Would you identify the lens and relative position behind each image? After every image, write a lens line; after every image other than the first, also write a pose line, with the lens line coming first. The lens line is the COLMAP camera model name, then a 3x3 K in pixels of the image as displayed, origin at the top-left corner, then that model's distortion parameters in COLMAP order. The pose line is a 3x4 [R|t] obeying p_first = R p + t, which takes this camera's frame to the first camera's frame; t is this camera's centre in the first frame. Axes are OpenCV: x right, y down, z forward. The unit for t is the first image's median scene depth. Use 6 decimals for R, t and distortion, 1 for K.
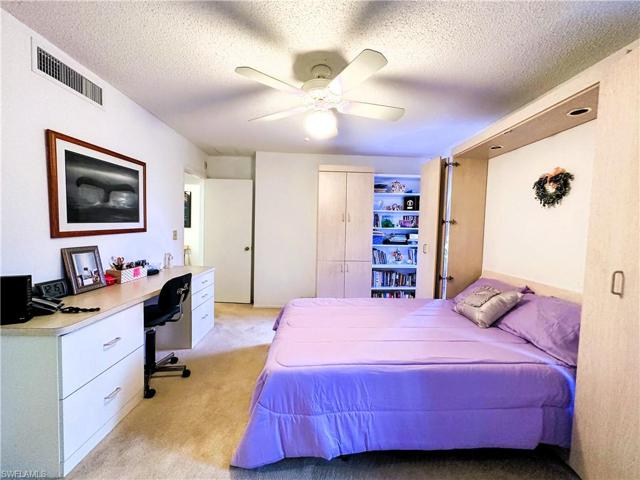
lens RADIAL K [[260.4, 0, 326.2], [0, 260.4, 238.5], [0, 0, 1]] dist [-0.003117, 0.000023]
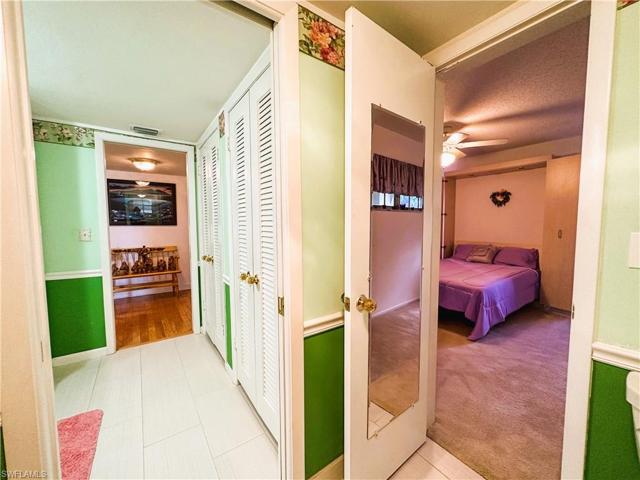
lens RADIAL K [[260.4, 0, 326.2], [0, 260.4, 238.5], [0, 0, 1]] dist [-0.003117, 0.000023]
pose [[0.825167, -0.073537, 0.560082, -1.610946], [0.056543, 0.997263, 0.047632, -0.043109], [-0.562052, -0.007636, 0.827067, 0.003985]]
